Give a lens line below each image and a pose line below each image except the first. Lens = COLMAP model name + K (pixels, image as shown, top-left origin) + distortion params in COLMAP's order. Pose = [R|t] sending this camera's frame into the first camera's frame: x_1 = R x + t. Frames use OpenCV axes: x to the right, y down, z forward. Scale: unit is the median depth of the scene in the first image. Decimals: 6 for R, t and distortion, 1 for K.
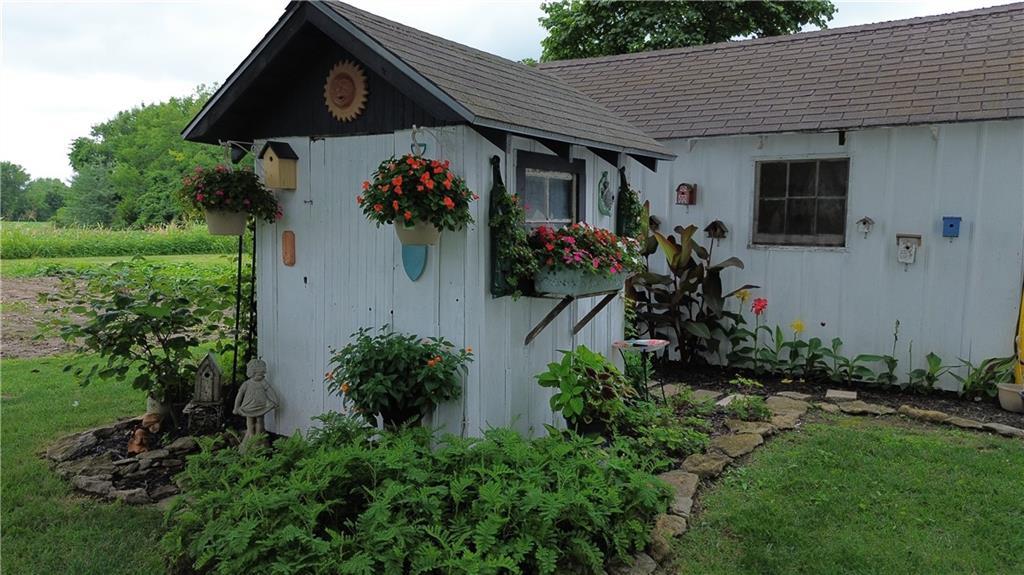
lens RADIAL K [[731.9, 0, 512.0], [0, 731.9, 287.5], [0, 0, 1]] dist [0.083107, -0.083034]
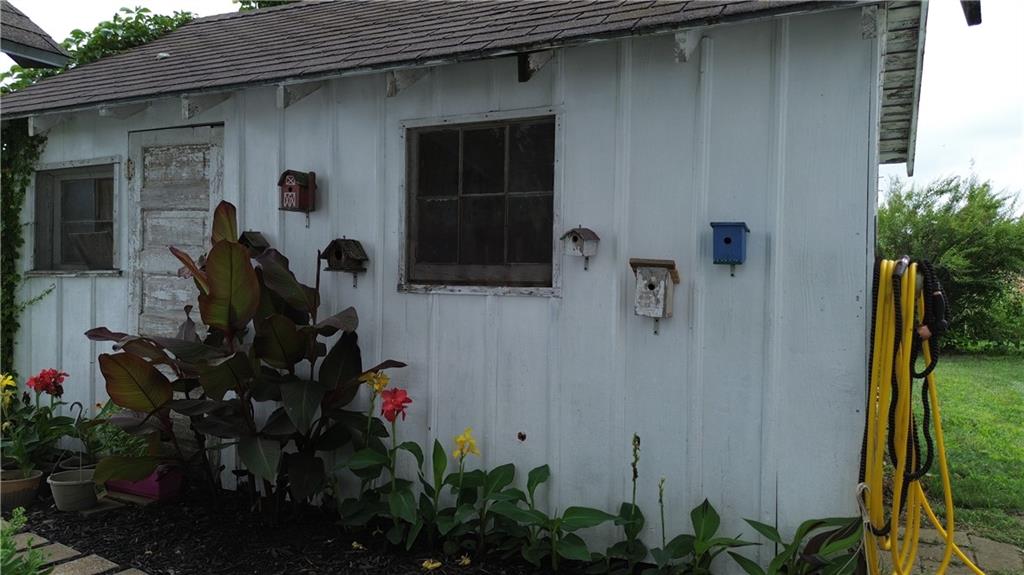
lens RADIAL K [[731.9, 0, 512.0], [0, 731.9, 287.5], [0, 0, 1]] dist [0.083107, -0.083034]
pose [[0.992704, 0.000599, 0.120572, 0.355142], [0.008694, 0.997029, -0.076531, -0.015189], [-0.120260, 0.077021, 0.989750, 0.492268]]
